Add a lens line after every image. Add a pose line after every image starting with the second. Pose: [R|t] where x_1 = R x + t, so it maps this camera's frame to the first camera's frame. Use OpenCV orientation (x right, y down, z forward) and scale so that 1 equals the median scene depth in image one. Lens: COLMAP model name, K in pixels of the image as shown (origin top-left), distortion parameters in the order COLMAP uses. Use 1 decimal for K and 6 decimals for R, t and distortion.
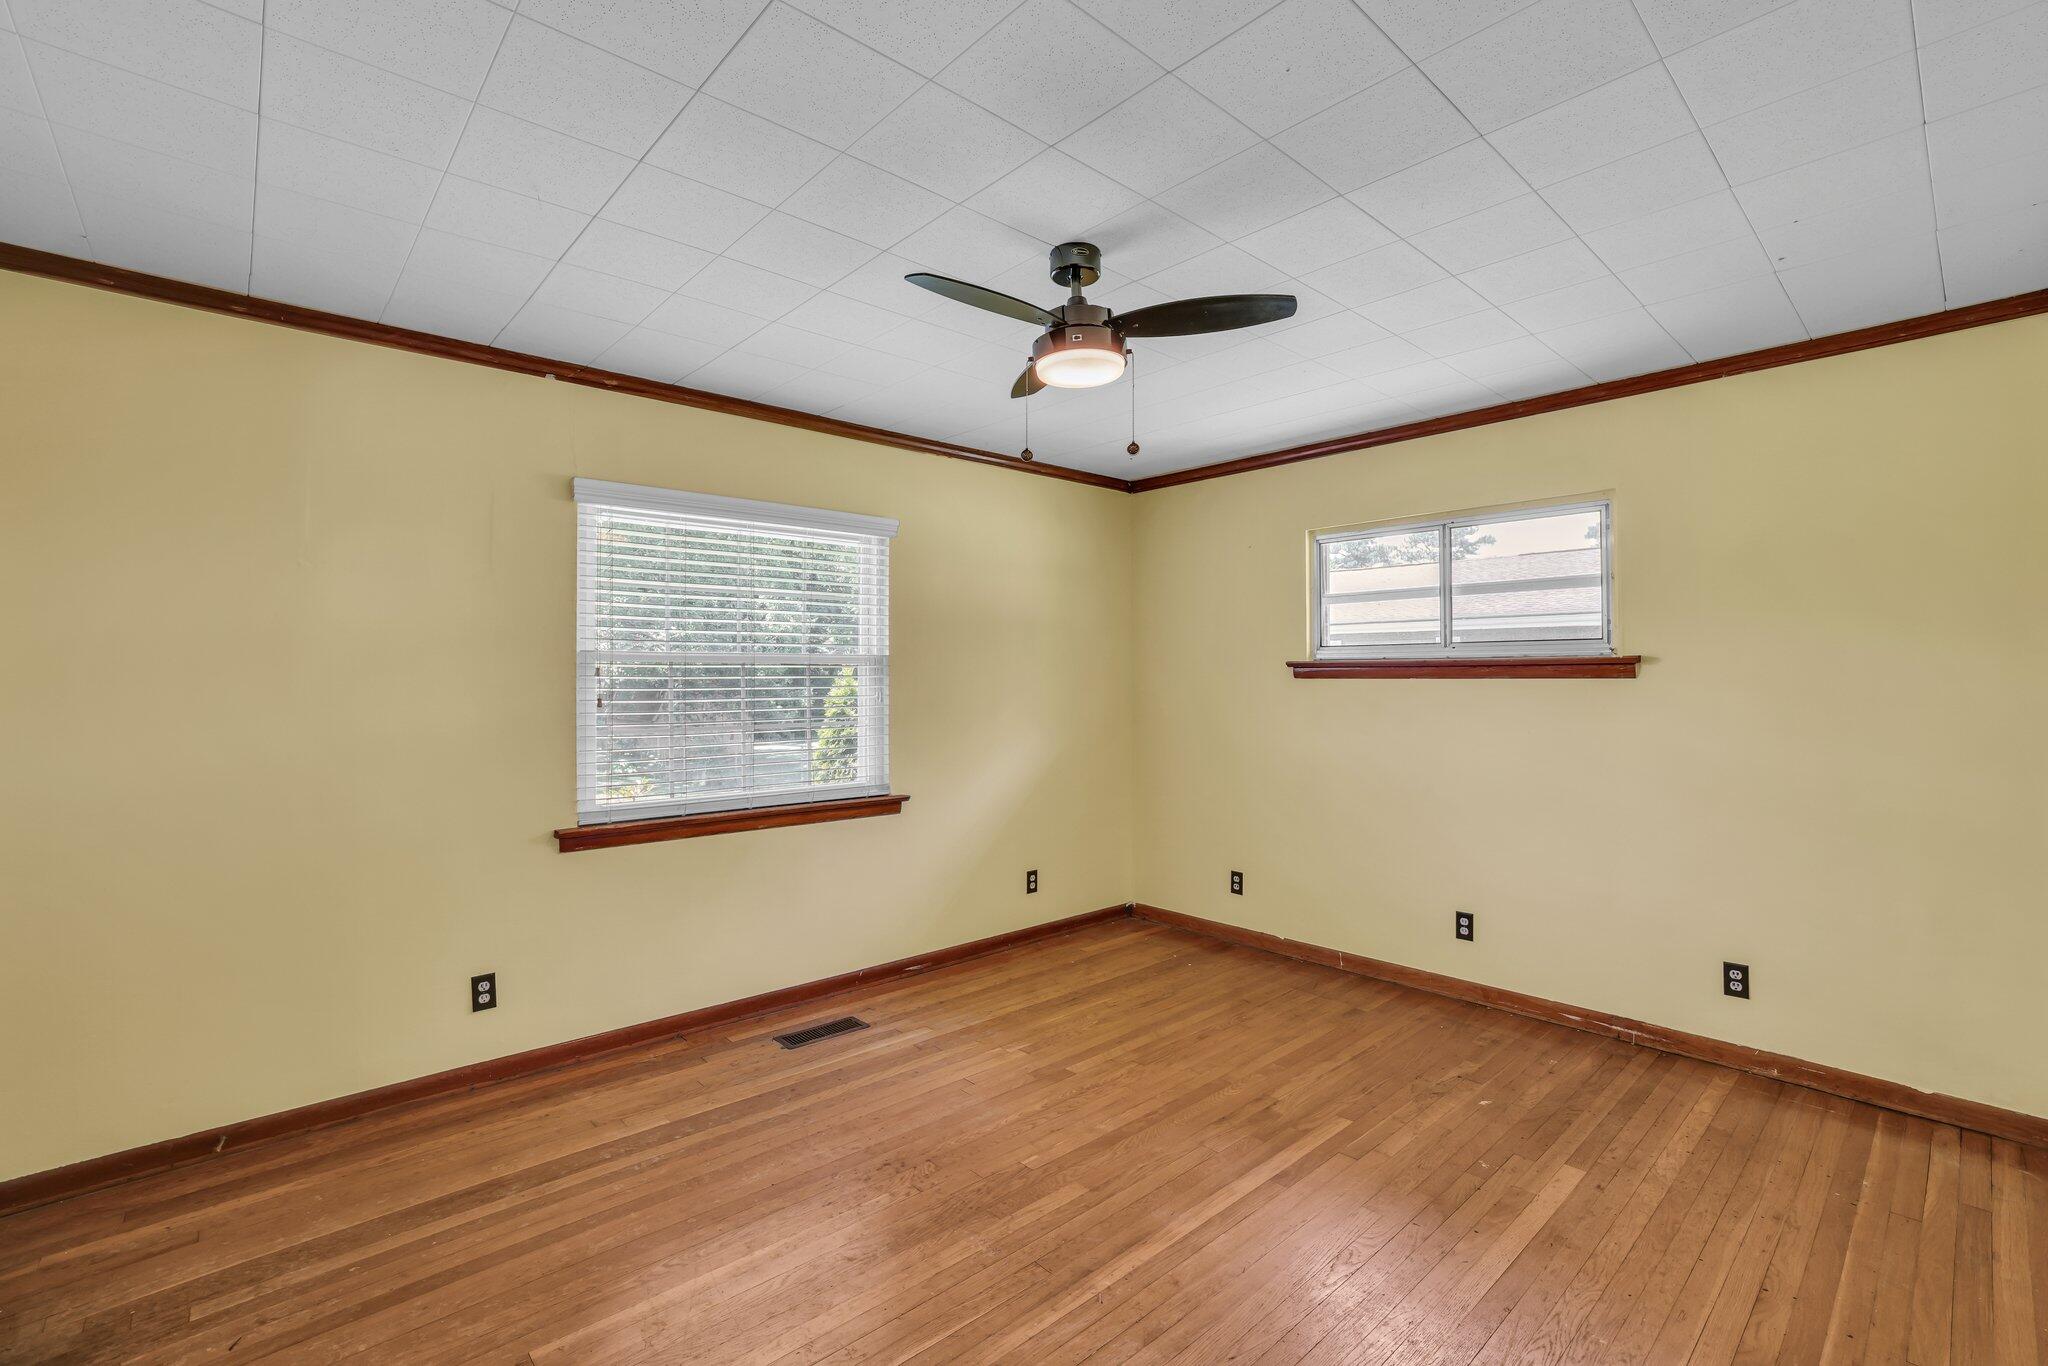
lens RADIAL K [[881.9, 0, 1032.0], [0, 881.9, 685.4], [0, 0, 1]] dist [-0.023386, 0.003180]
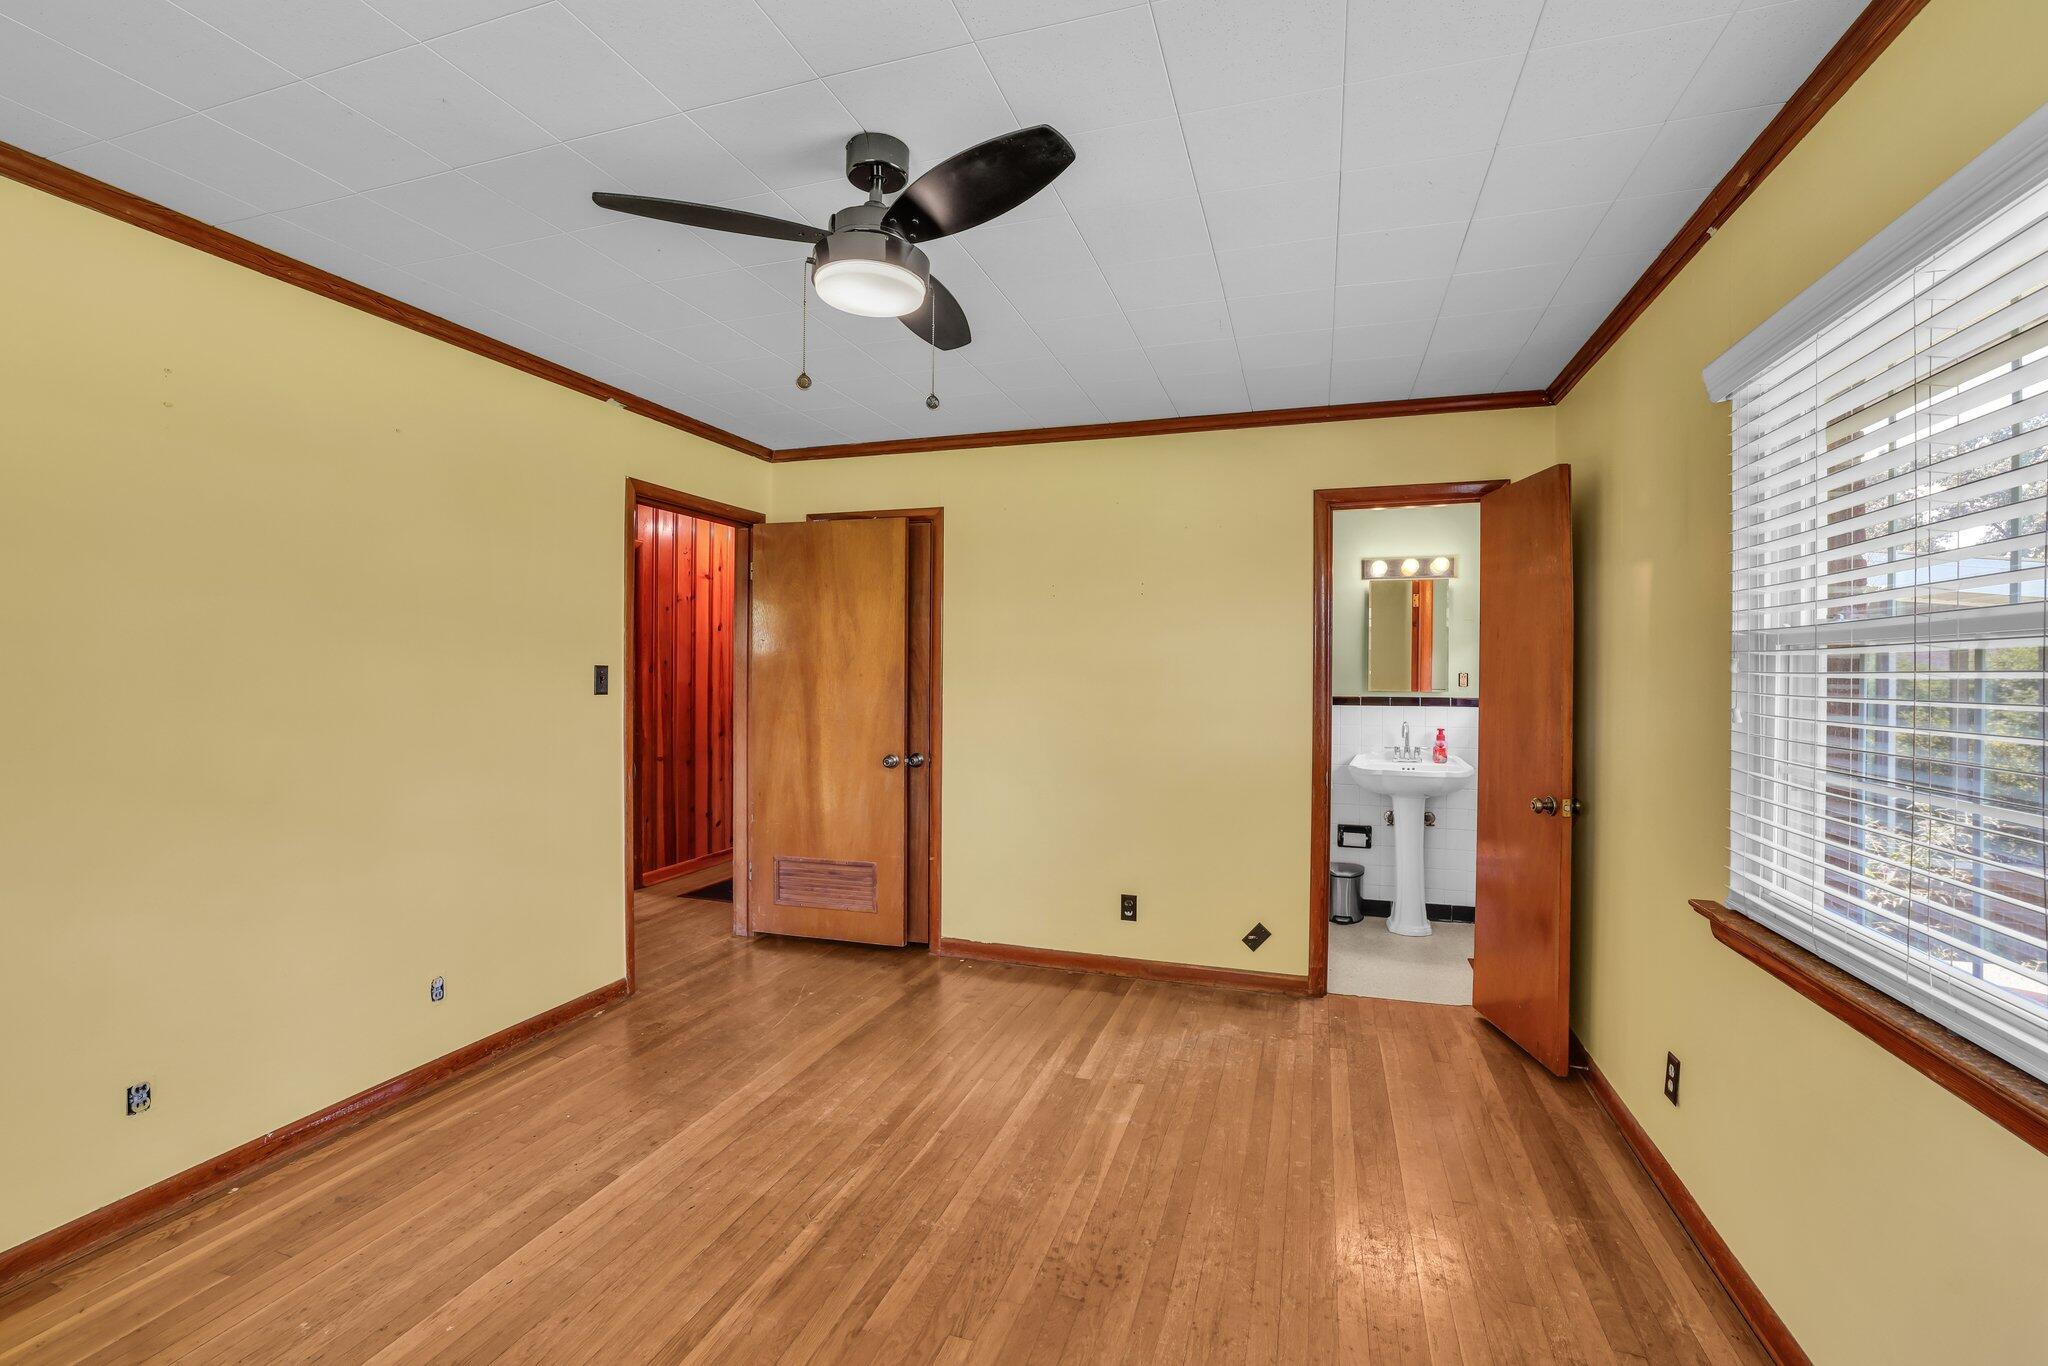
lens RADIAL K [[881.9, 0, 1021.4], [0, 881.9, 678.1], [0, 0, 1]] dist [-0.023386, 0.003180]
pose [[-0.873926, -0.001851, -0.486056, 0.336608], [-0.011419, 0.999795, 0.016722, -0.015042], [0.485925, 0.020164, -0.873768, 1.827411]]
